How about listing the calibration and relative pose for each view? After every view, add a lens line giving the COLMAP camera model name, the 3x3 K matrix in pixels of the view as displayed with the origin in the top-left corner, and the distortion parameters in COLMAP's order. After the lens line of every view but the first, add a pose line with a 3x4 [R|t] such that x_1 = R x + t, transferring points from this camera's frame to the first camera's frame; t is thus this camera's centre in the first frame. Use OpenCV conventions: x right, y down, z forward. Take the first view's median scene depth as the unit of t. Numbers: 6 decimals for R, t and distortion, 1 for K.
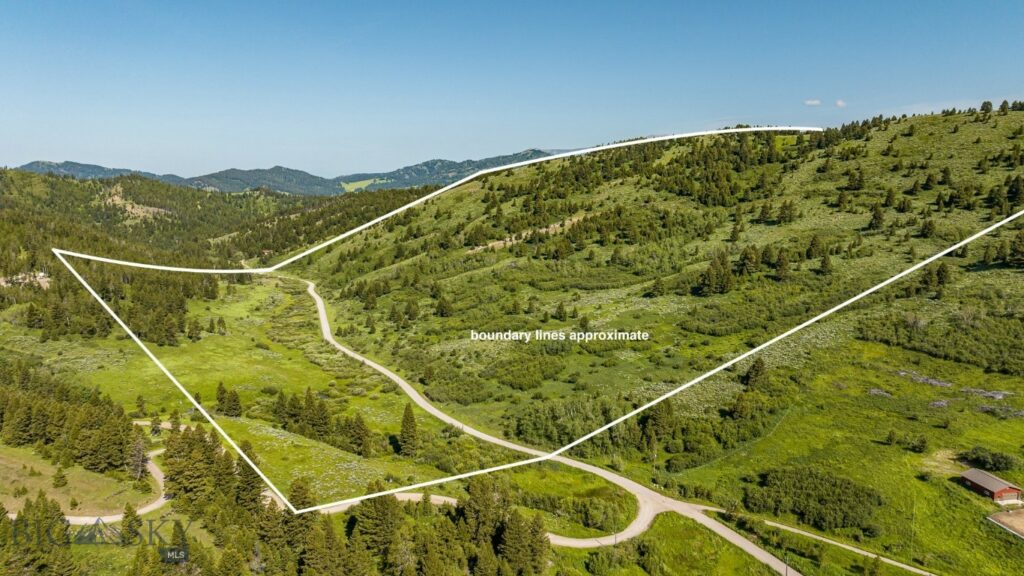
lens RADIAL K [[717.5, 0, 511.4], [0, 717.5, 290.2], [0, 0, 1]] dist [-0.037019, 0.034540]
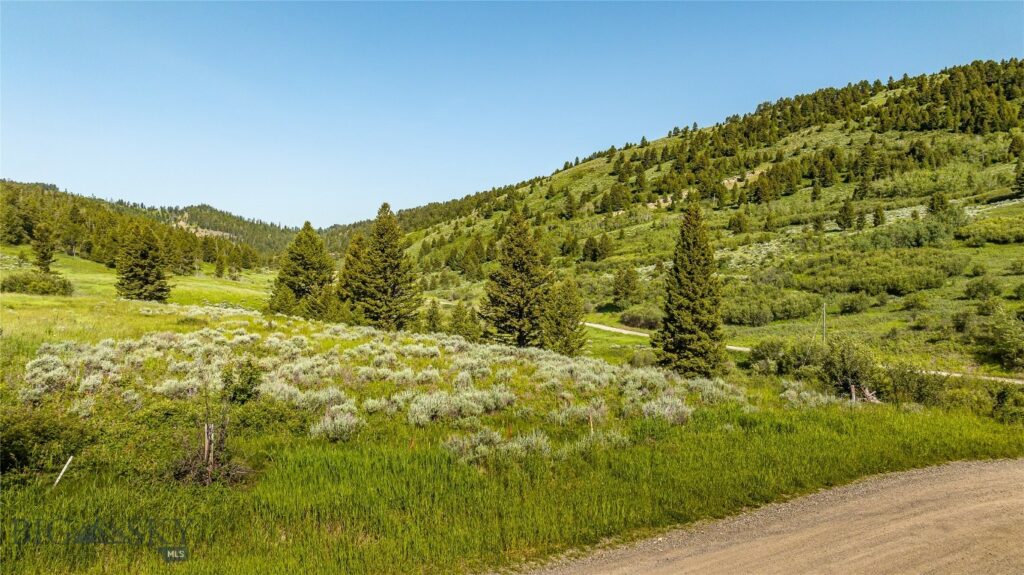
lens RADIAL K [[717.5, 0, 513.0], [0, 717.5, 287.0], [0, 0, 1]] dist [-0.037019, 0.034540]
pose [[0.995177, 0.015454, -0.096867, -0.073651], [-0.025776, 0.994008, -0.106225, 0.083983], [0.094644, 0.108210, 0.989613, 0.276029]]
